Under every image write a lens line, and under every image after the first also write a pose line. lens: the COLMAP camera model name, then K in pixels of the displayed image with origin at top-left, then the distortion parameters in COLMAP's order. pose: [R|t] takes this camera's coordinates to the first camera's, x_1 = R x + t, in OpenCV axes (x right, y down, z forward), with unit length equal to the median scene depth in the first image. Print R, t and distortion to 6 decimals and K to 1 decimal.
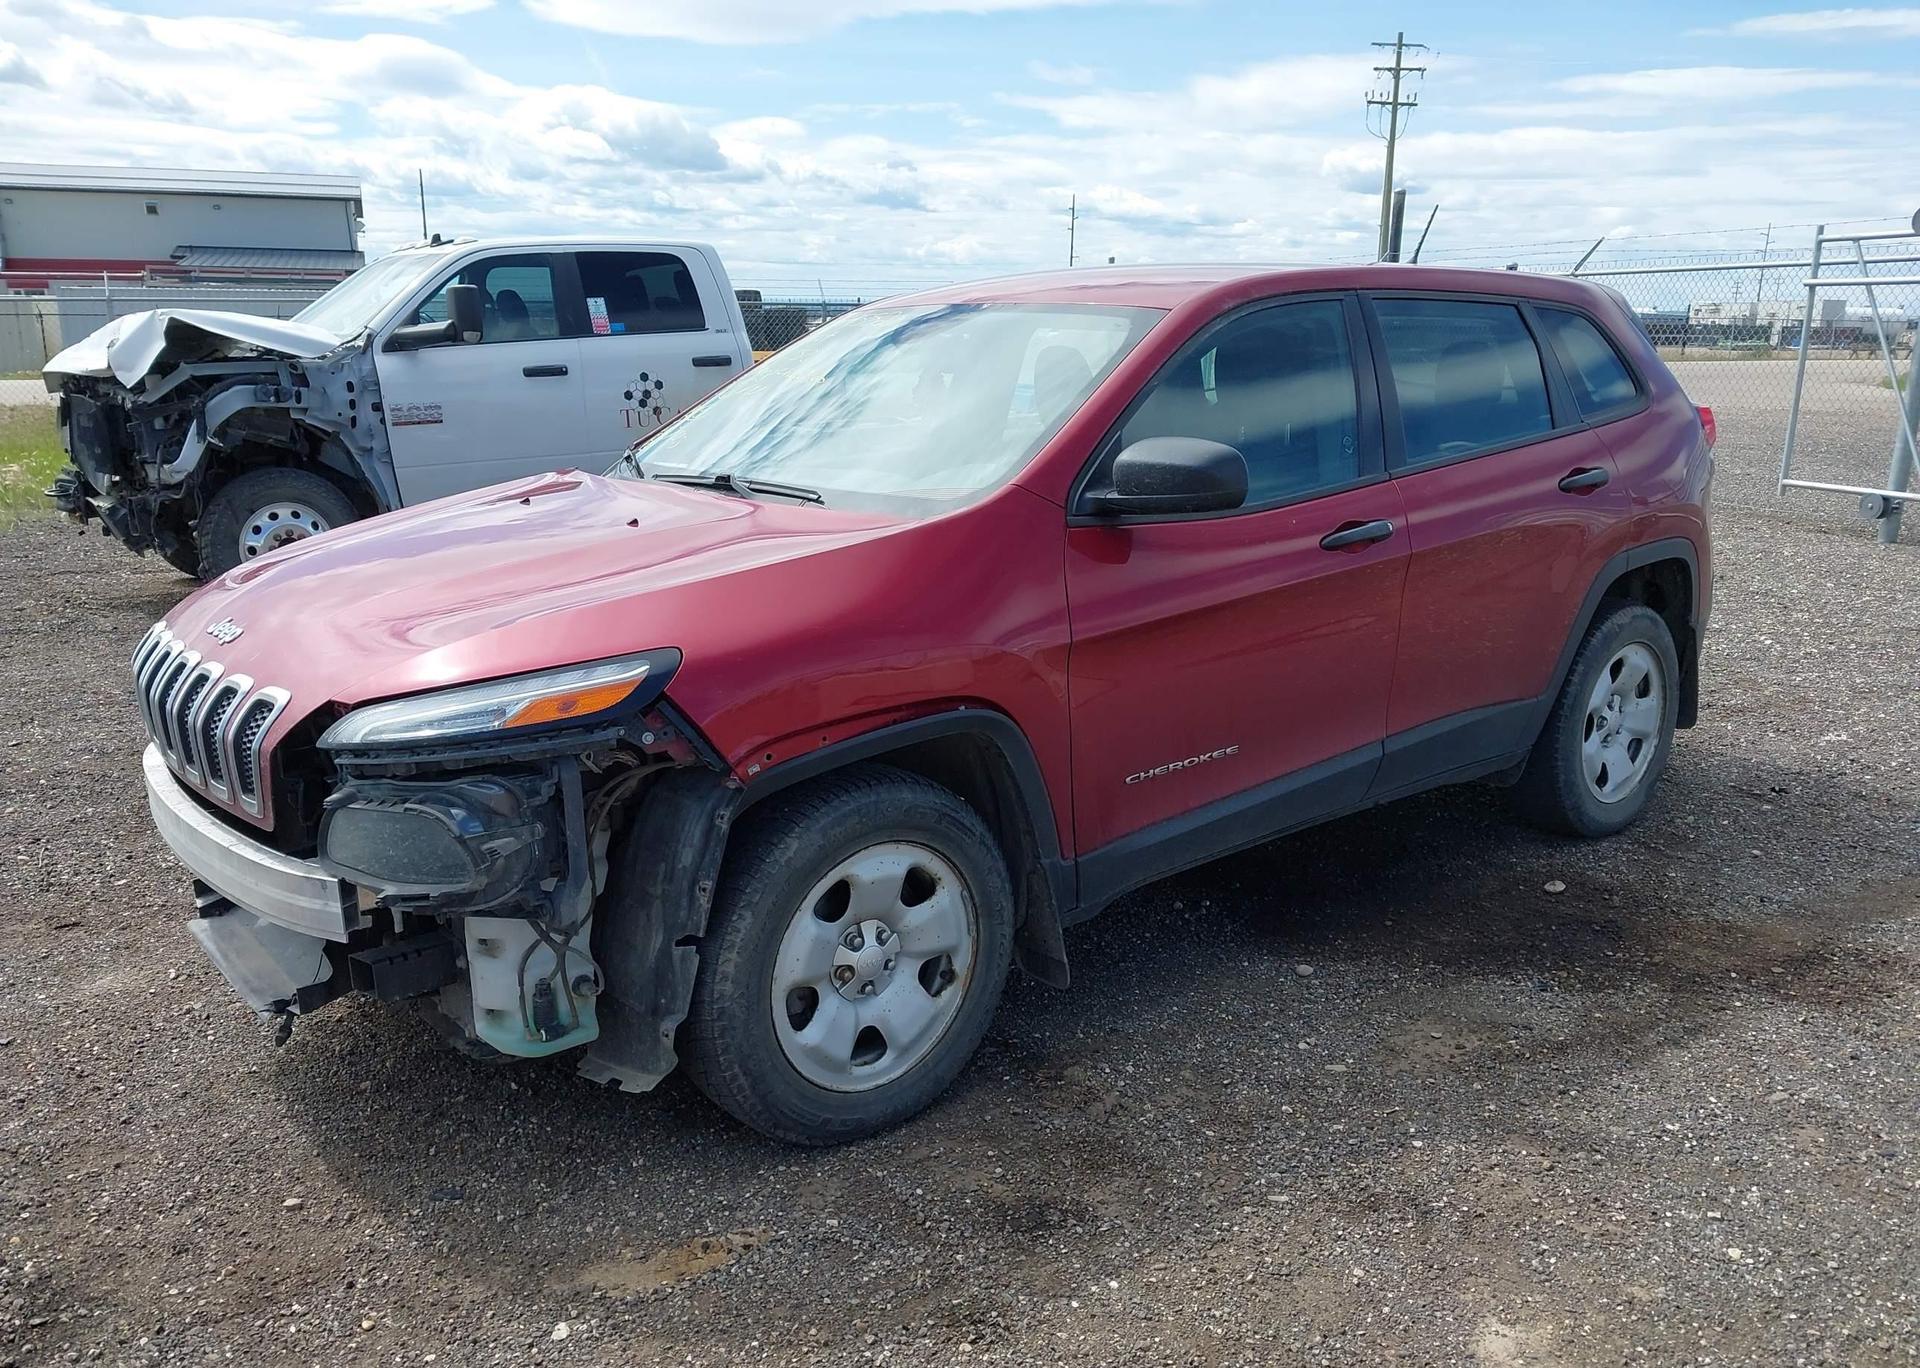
lens RADIAL K [[1552.0, 0, 953.8], [0, 1552.0, 681.2], [0, 0, 1]] dist [0.044760, -0.065860]
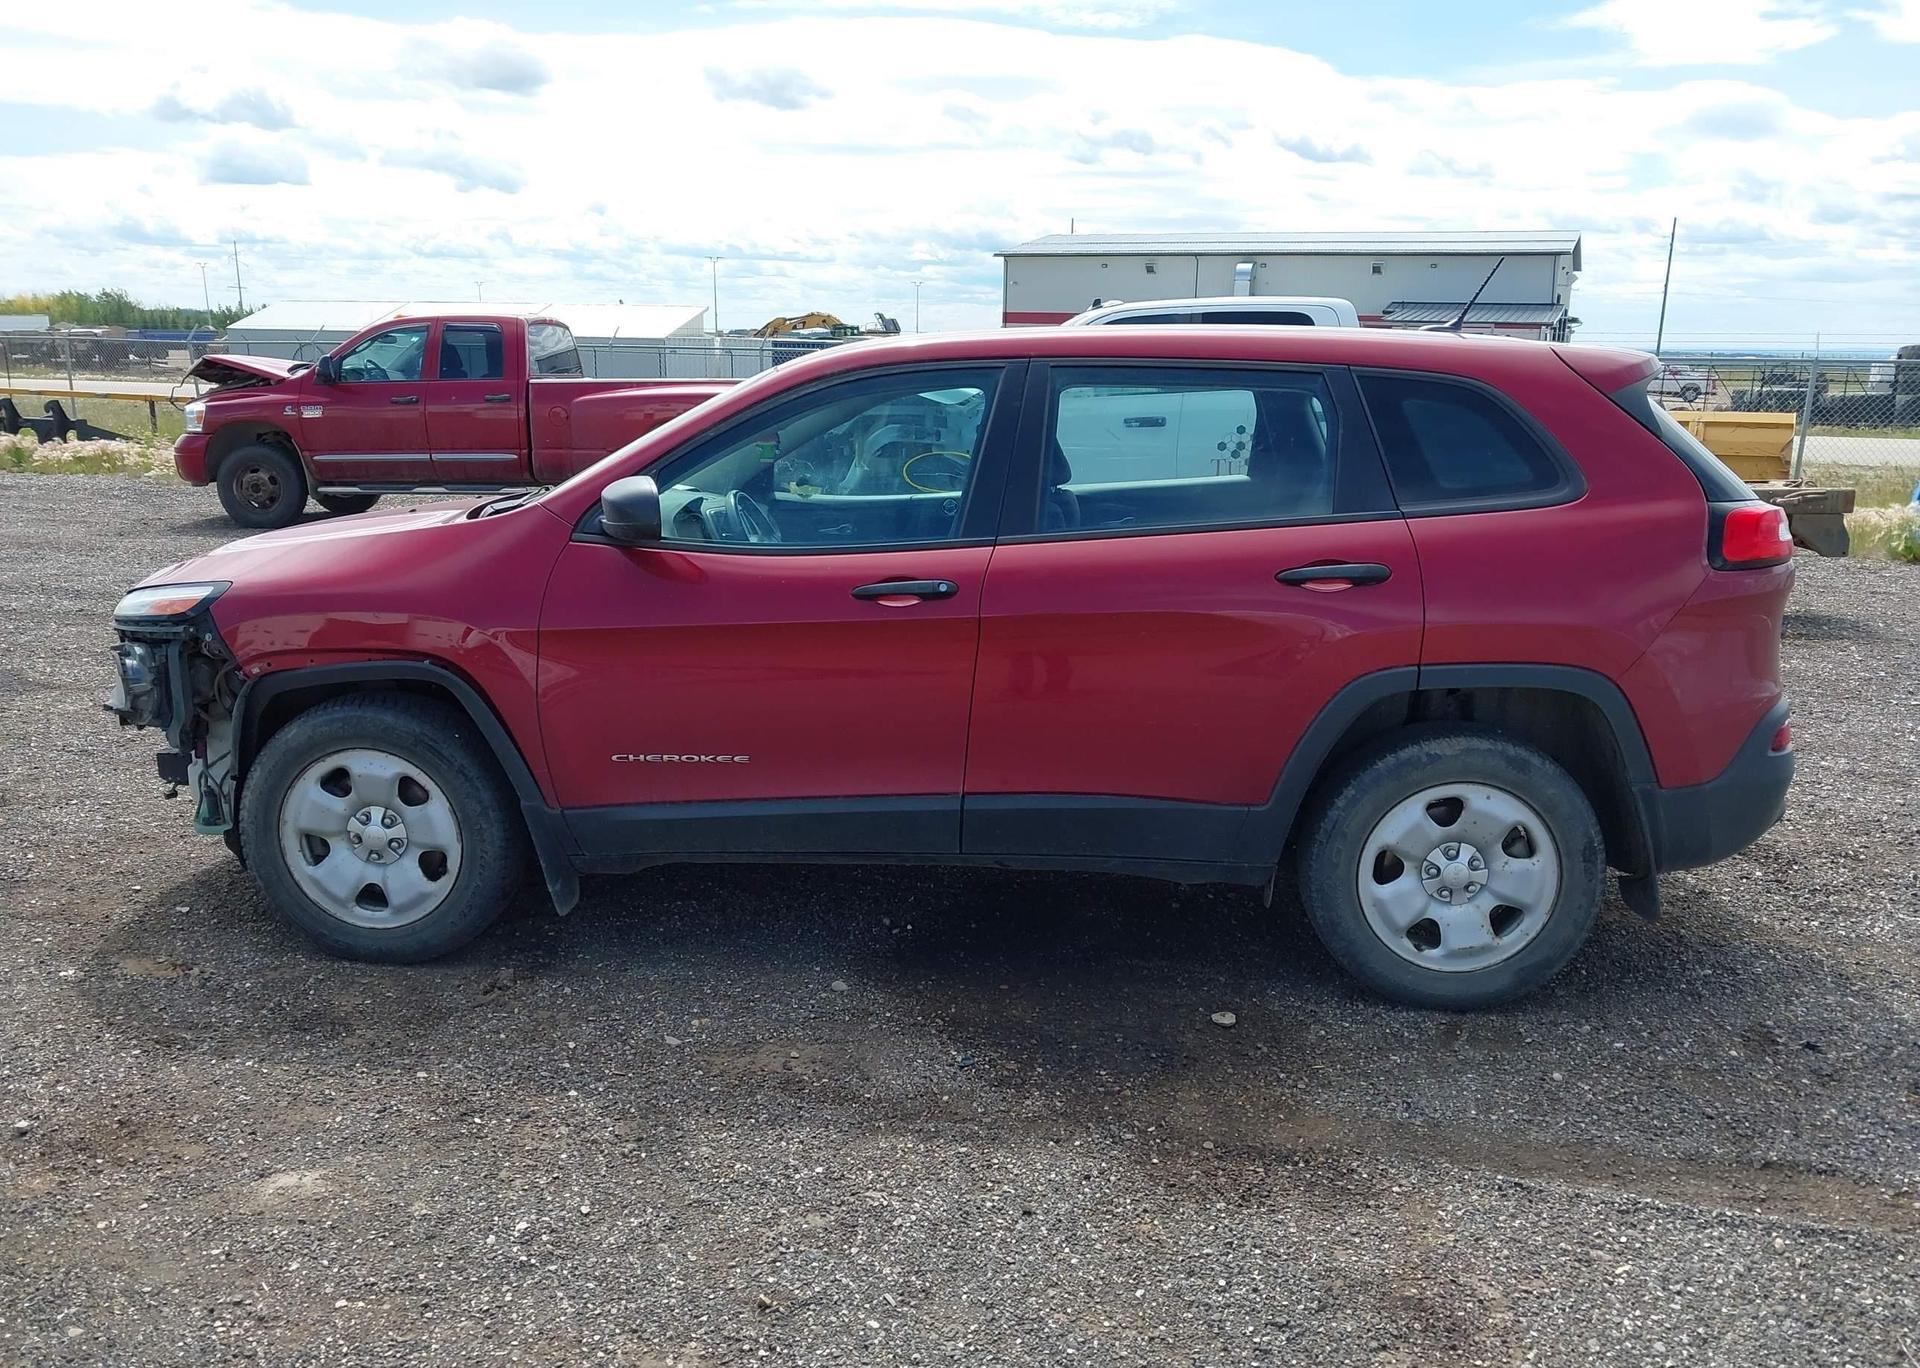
lens RADIAL K [[1575.8, 0, 954.9], [0, 1575.8, 683.6], [0, 0, 1]] dist [0.054969, -0.079556]
pose [[0.713948, 0.149189, -0.684121, 1.186878], [-0.172488, 0.984402, 0.034665, -0.085852], [0.678621, 0.093253, 0.728544, 0.291338]]
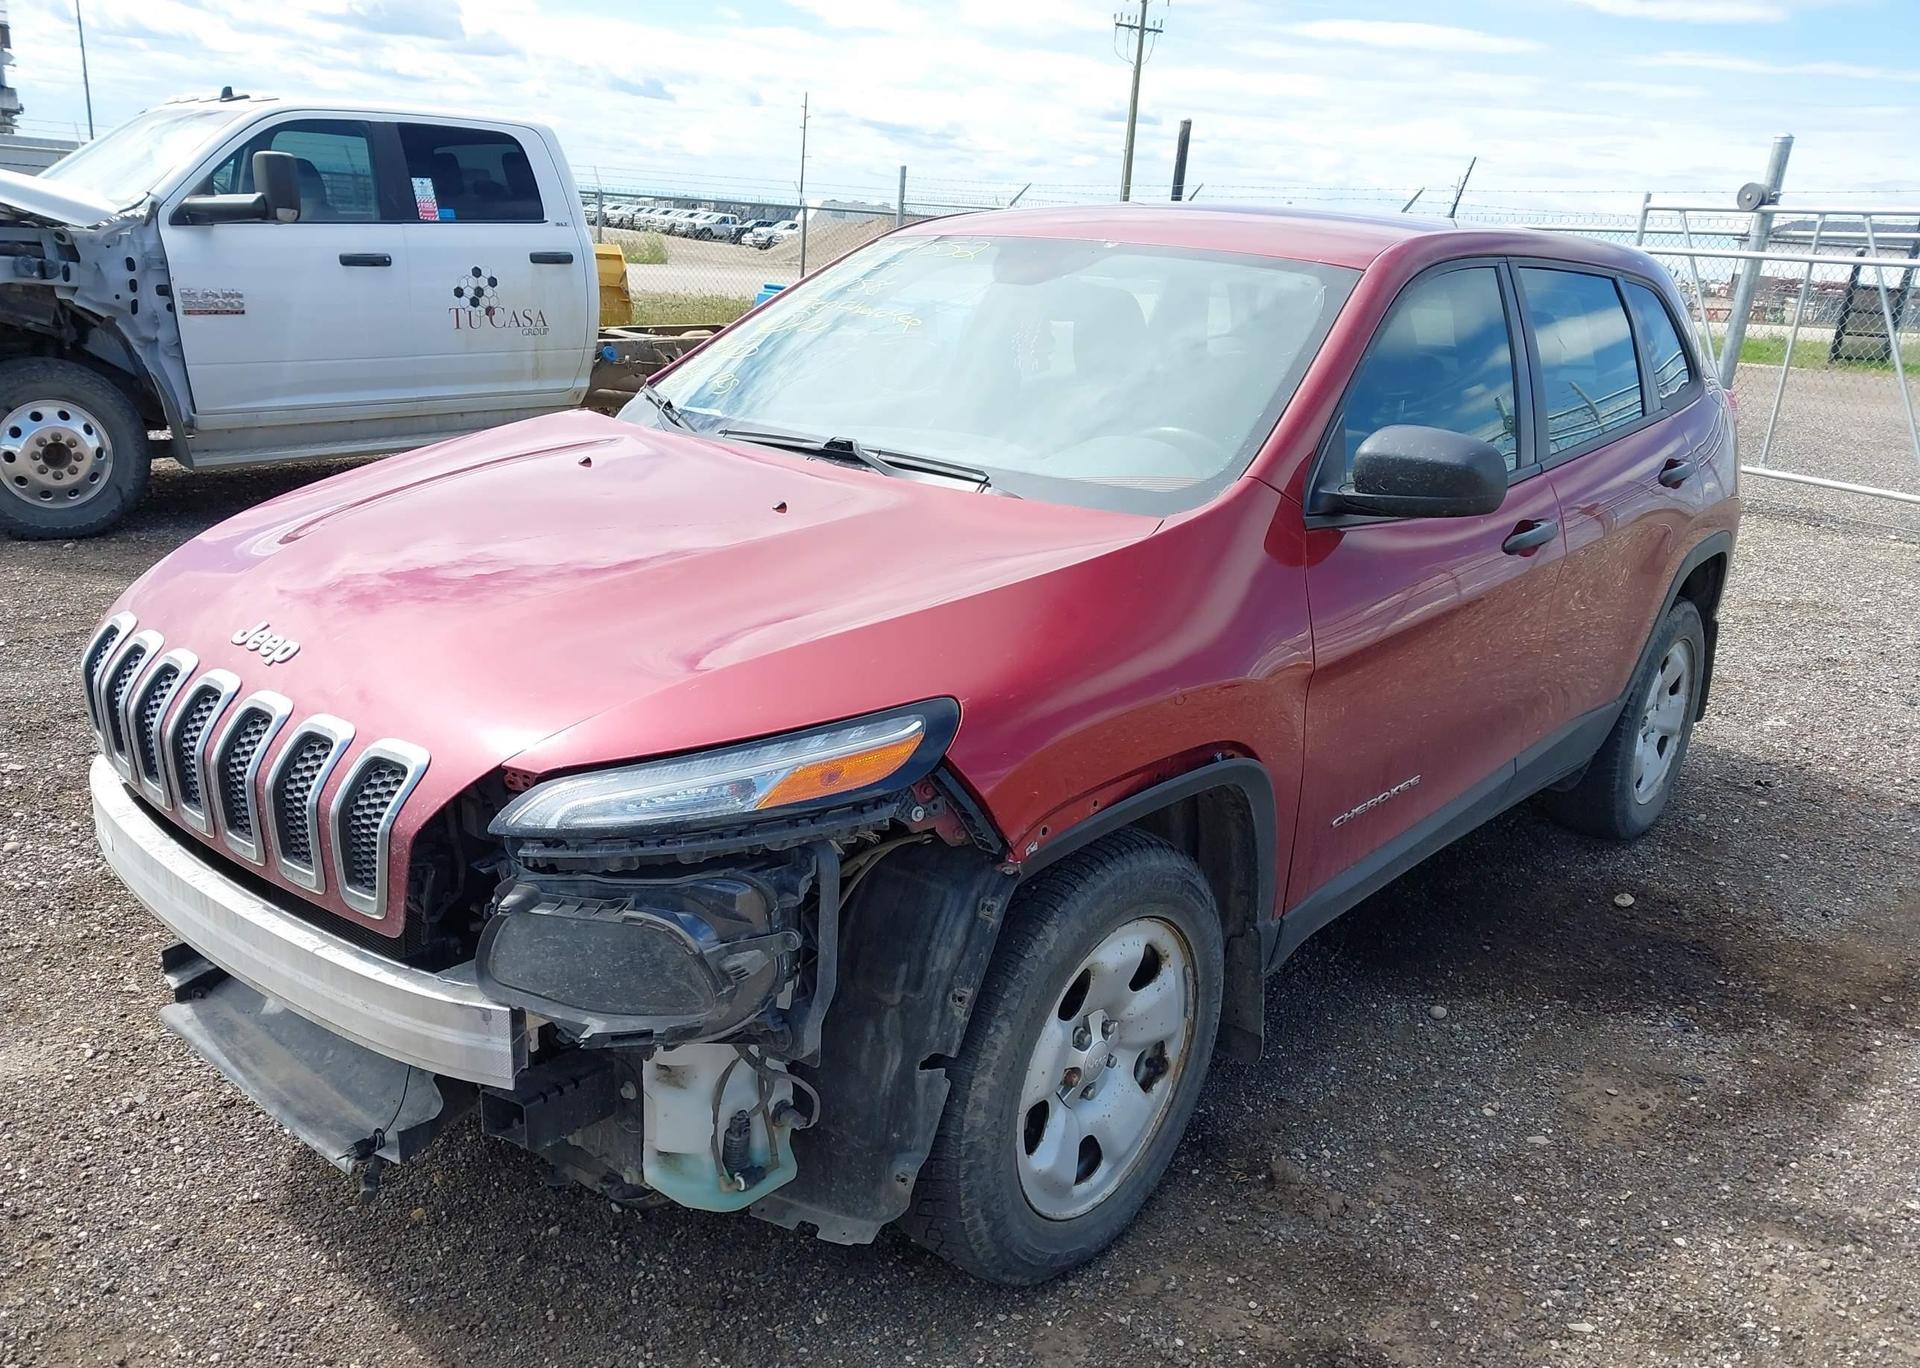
lens RADIAL K [[1552.0, 0, 953.8], [0, 1552.0, 681.2], [0, 0, 1]] dist [0.044760, -0.065860]
pose [[0.982438, 0.015816, 0.185919, -0.268055], [-0.026667, 0.998074, 0.056011, -0.060519], [-0.184675, -0.059985, 0.980967, 0.202796]]
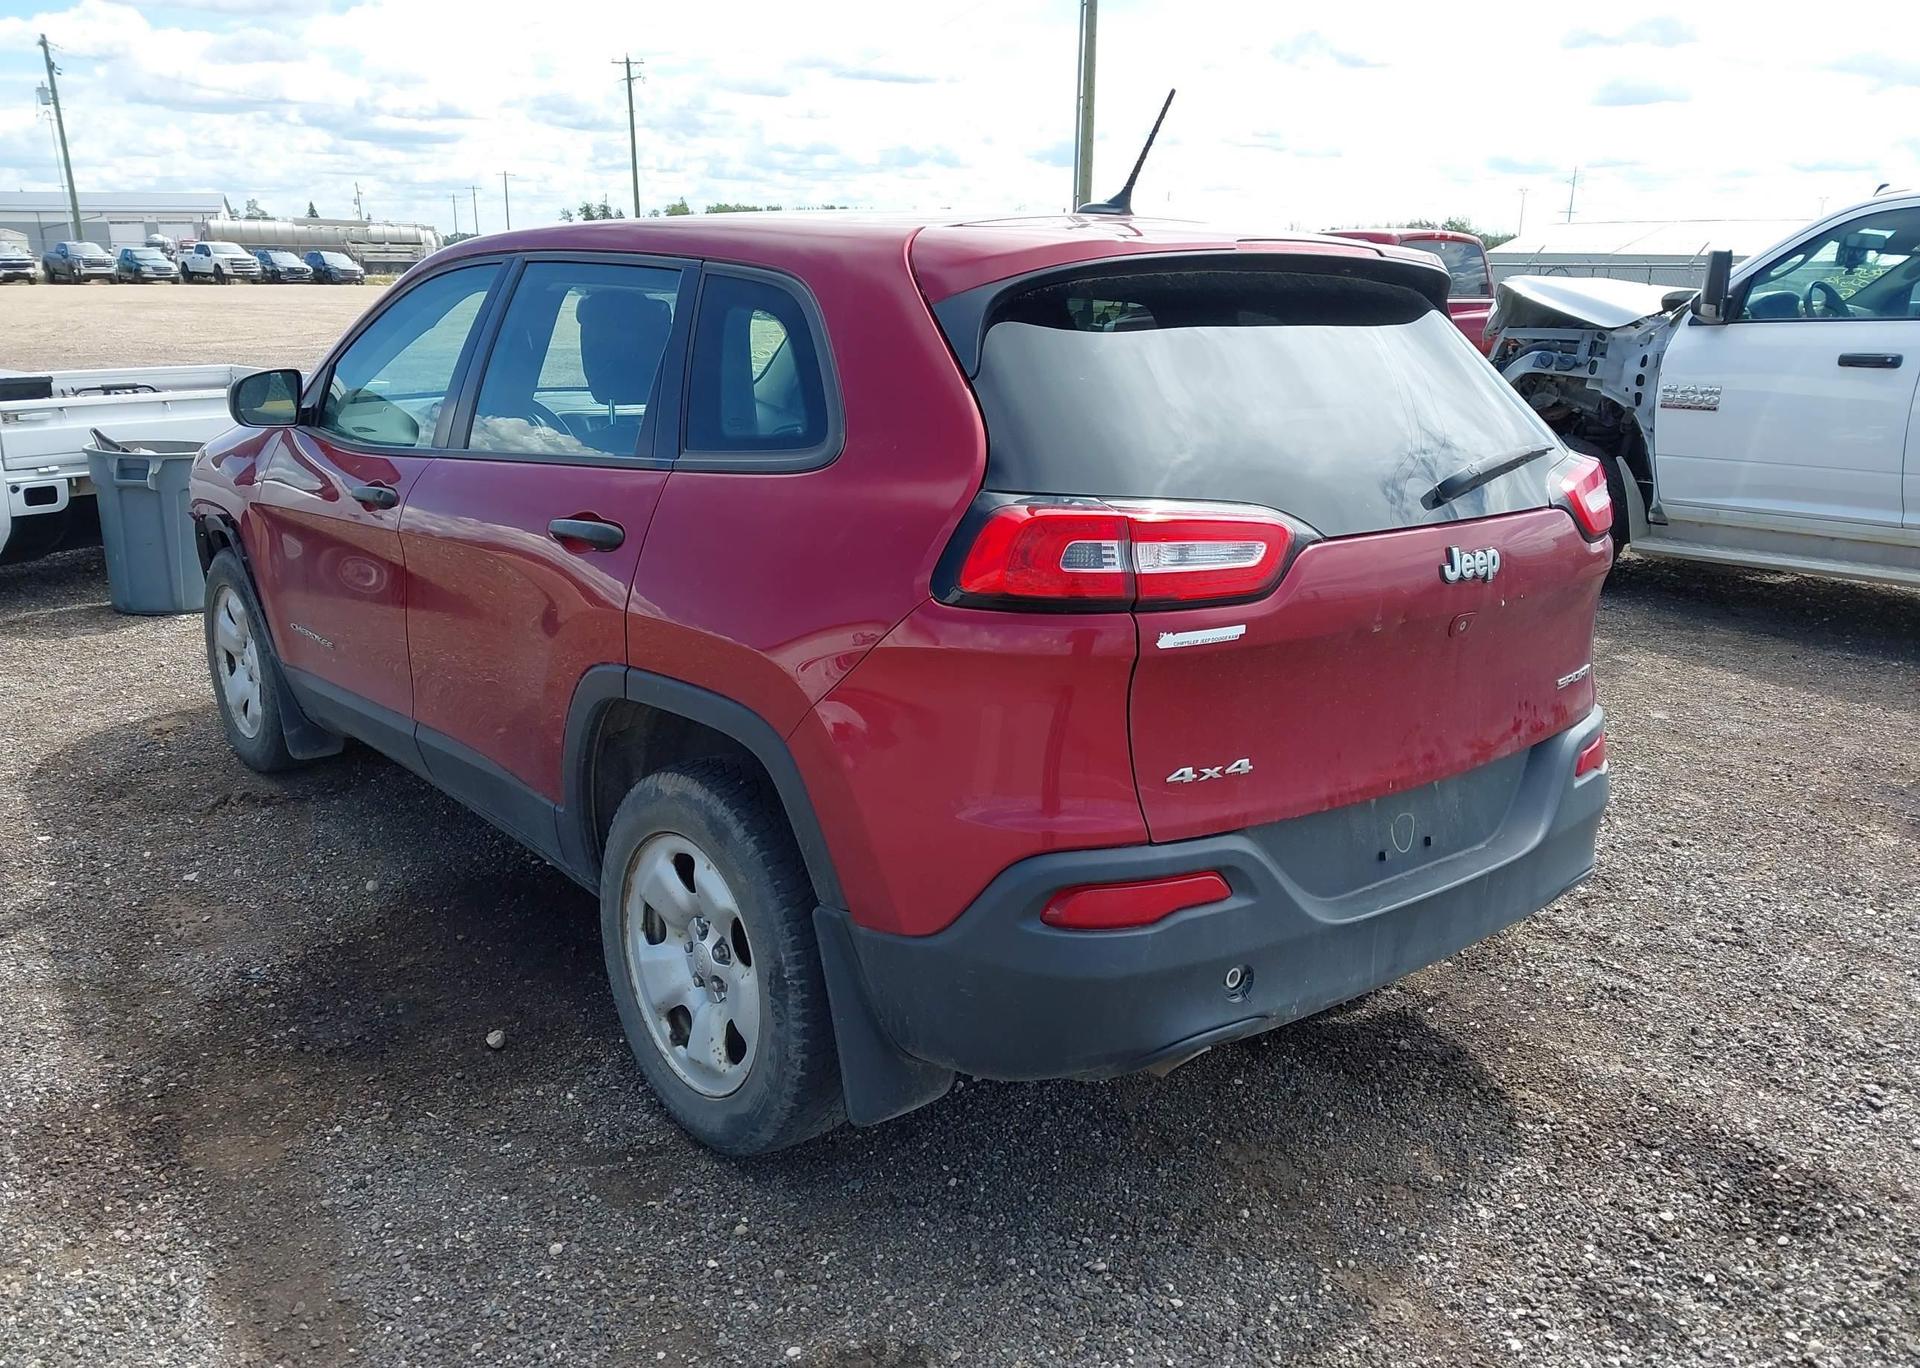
lens RADIAL K [[1552.0, 0, 953.8], [0, 1552.0, 681.2], [0, 0, 1]] dist [0.044760, -0.065860]
pose [[-0.035451, 0.254991, -0.966293, 1.467274], [-0.236320, 0.937340, 0.256021, -0.385248], [0.971028, 0.237431, 0.027030, 1.583405]]
